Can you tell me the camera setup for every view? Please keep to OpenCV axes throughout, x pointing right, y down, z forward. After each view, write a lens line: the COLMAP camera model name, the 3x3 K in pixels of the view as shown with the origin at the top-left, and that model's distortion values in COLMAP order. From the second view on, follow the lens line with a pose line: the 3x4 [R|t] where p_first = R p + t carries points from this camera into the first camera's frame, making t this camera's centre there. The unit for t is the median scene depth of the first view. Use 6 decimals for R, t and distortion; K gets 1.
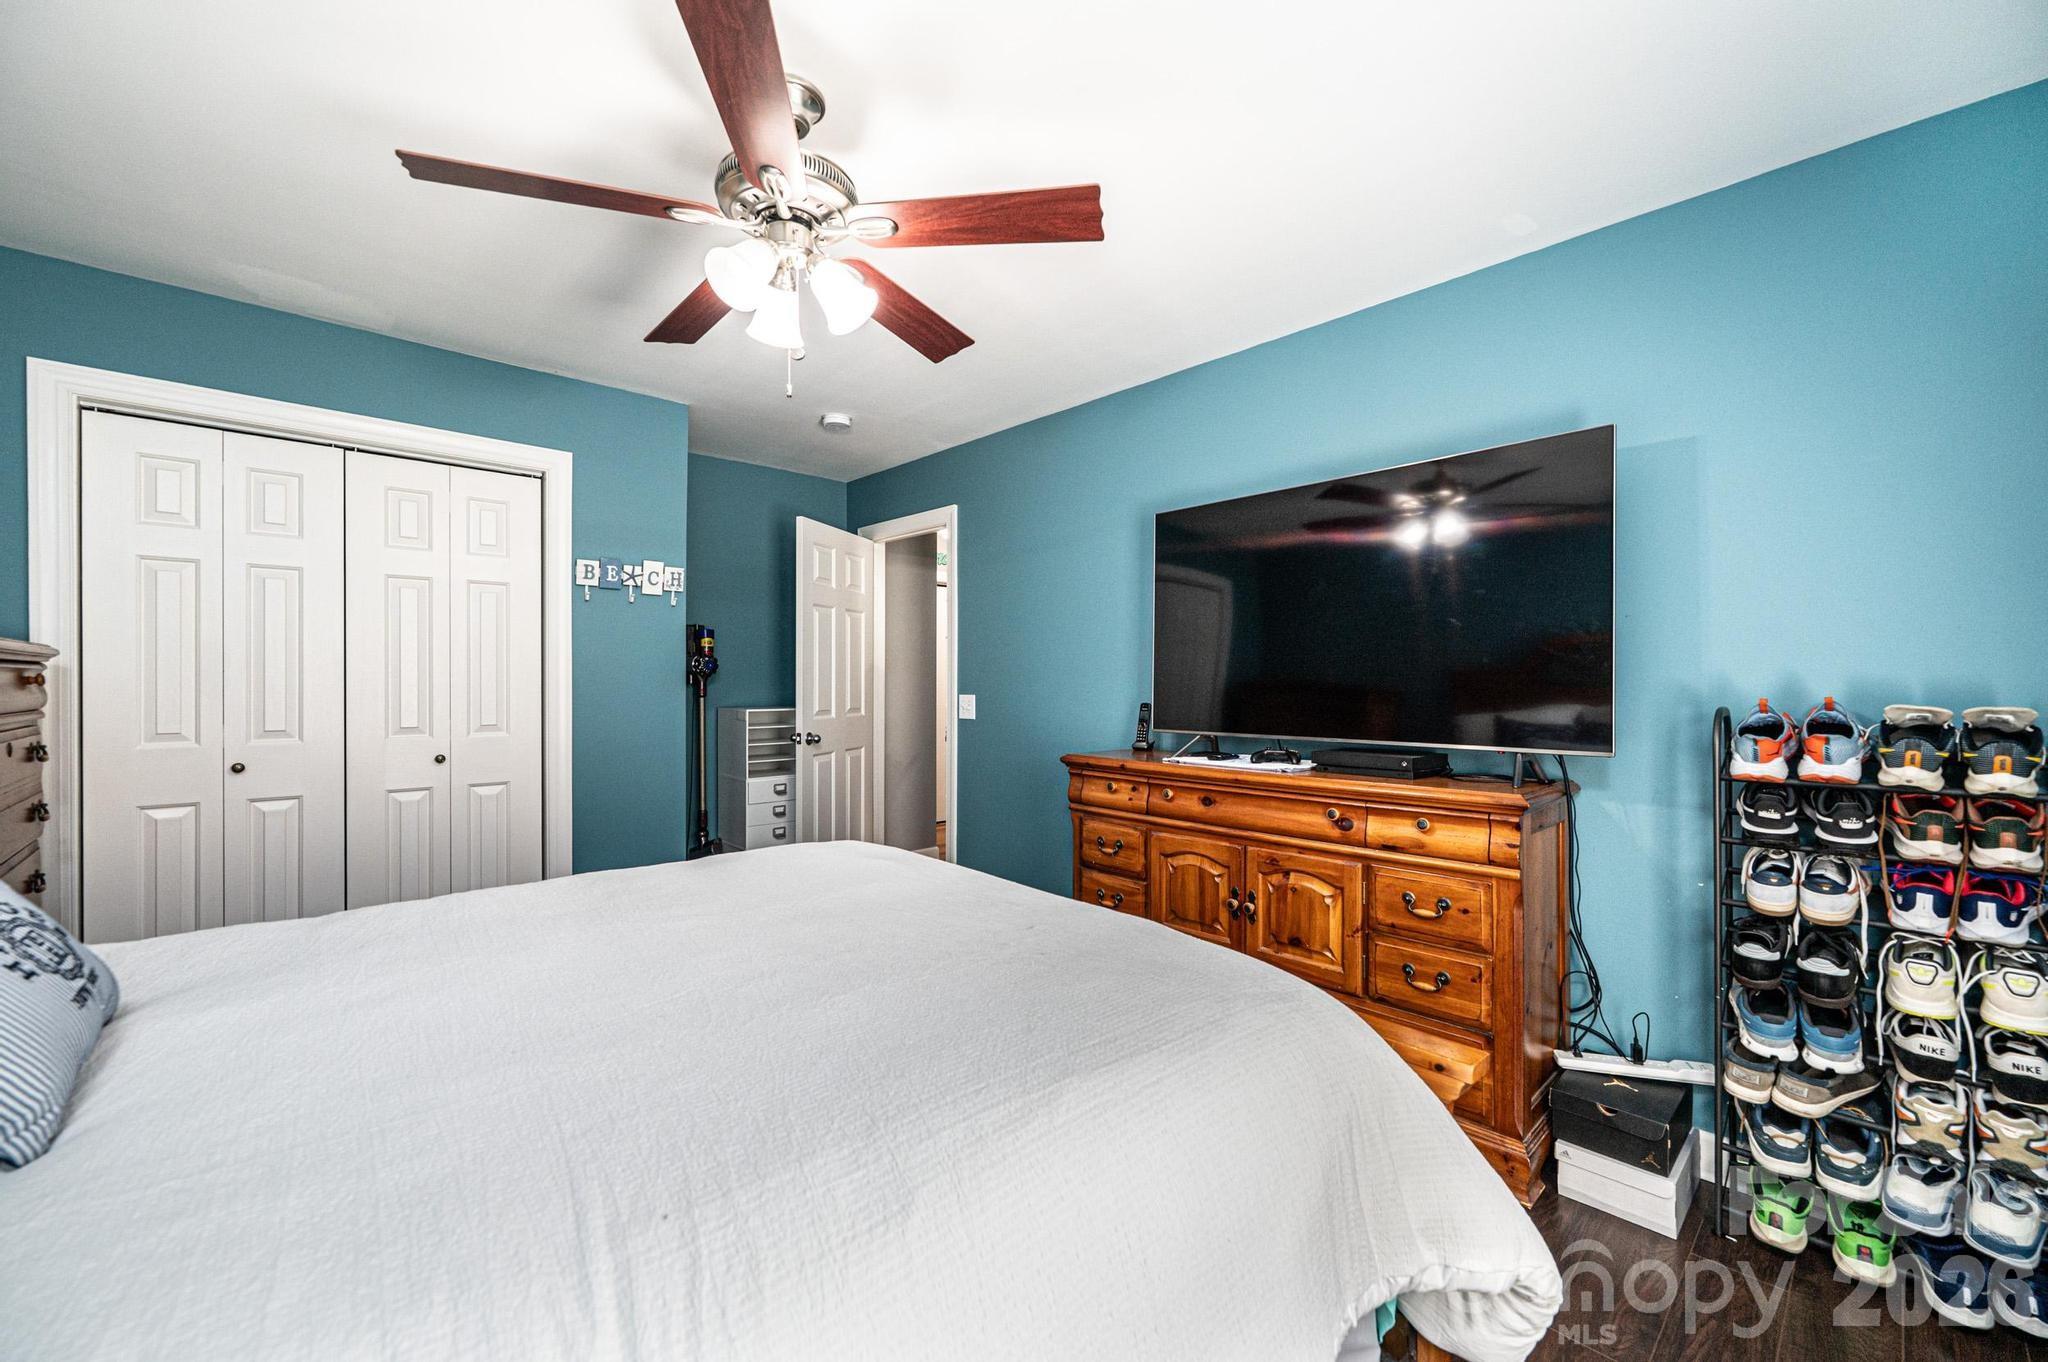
lens RADIAL K [[815.0, 0, 1024.2], [0, 815.0, 679.3], [0, 0, 1]] dist [-0.000281, 0.000181]
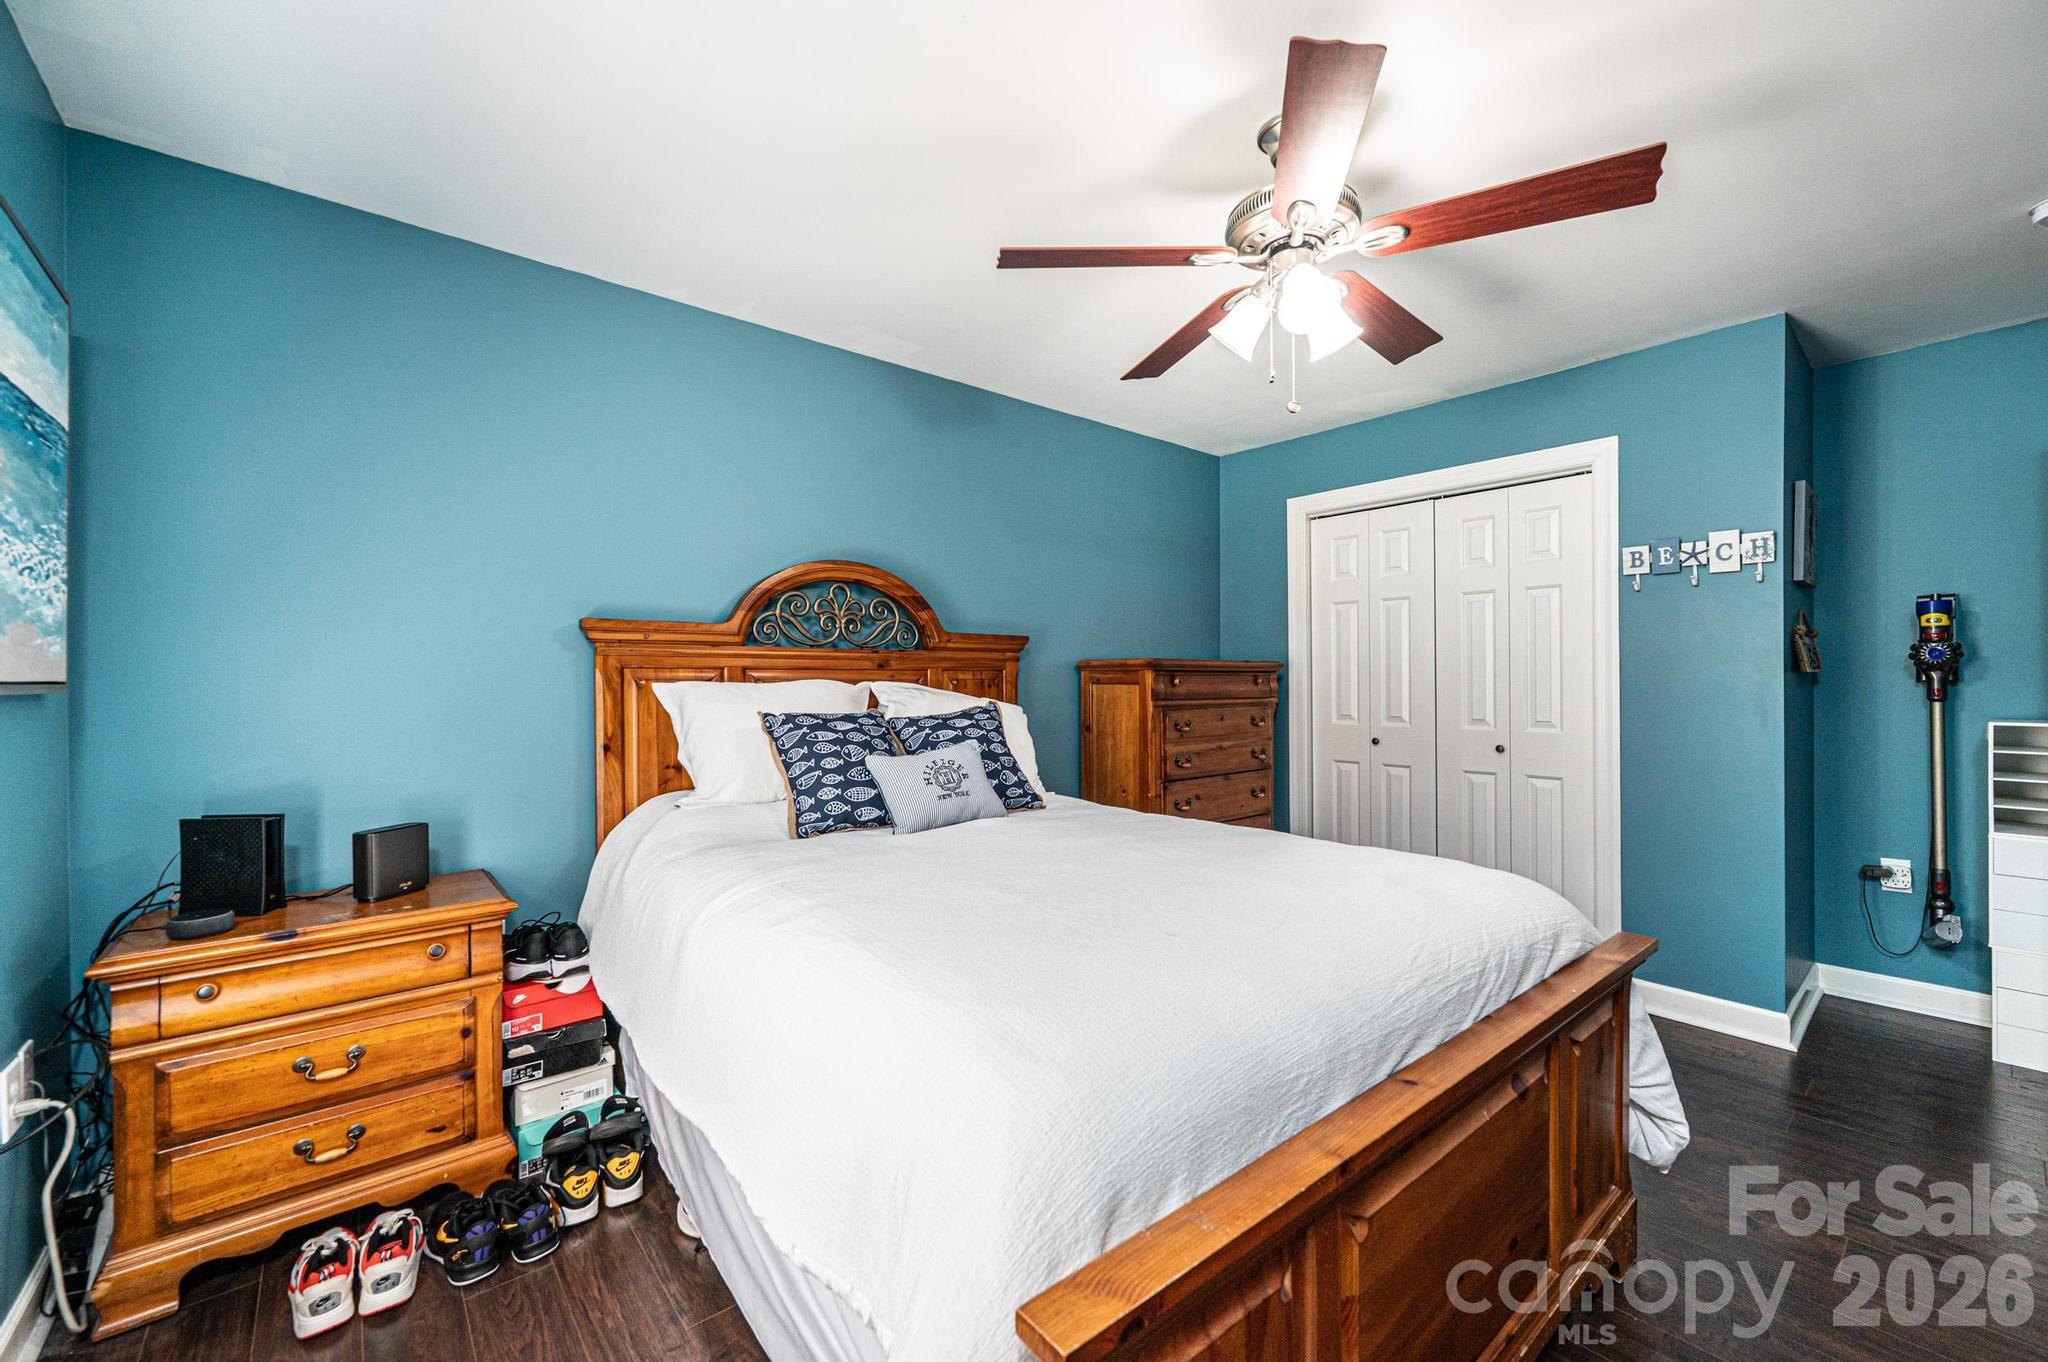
lens RADIAL K [[815.0, 0, 1024.6], [0, 815.0, 686.2], [0, 0, 1]] dist [-0.000281, 0.000181]
pose [[-0.055867, 0.002729, -0.998435, 0.412455], [0.006318, 0.999977, 0.002380, 0.003709], [0.998418, -0.006175, -0.055883, 0.365198]]
